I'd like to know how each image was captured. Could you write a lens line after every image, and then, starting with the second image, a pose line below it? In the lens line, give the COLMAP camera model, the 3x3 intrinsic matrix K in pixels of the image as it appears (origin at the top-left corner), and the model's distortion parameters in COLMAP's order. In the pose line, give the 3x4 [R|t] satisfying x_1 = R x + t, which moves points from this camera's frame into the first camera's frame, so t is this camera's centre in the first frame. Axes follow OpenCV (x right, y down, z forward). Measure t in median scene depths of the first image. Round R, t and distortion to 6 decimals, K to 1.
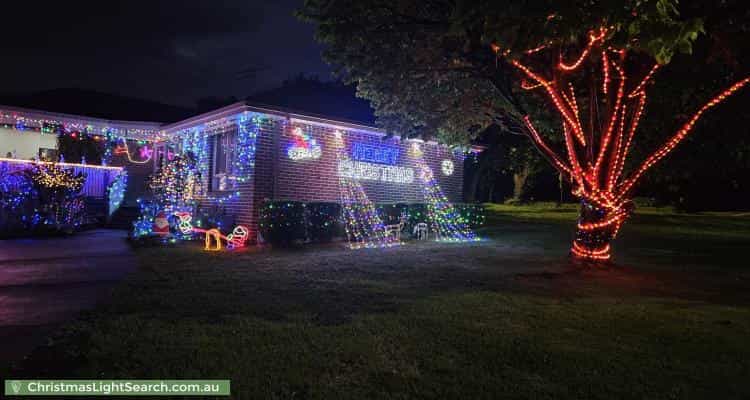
lens RADIAL K [[505.8, 0, 376.1], [0, 505.8, 199.2], [0, 0, 1]] dist [0.074047, -0.067627]
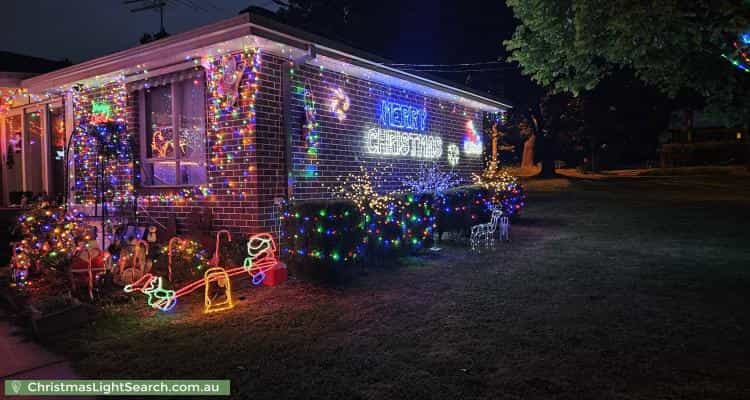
lens RADIAL K [[505.8, 0, 380.7], [0, 505.8, 198.6], [0, 0, 1]] dist [0.074047, -0.067627]
pose [[0.956519, -0.069898, 0.283171, -0.225767], [0.056263, 0.996844, 0.056009, -0.021004], [-0.286192, -0.037641, 0.957433, 0.357965]]
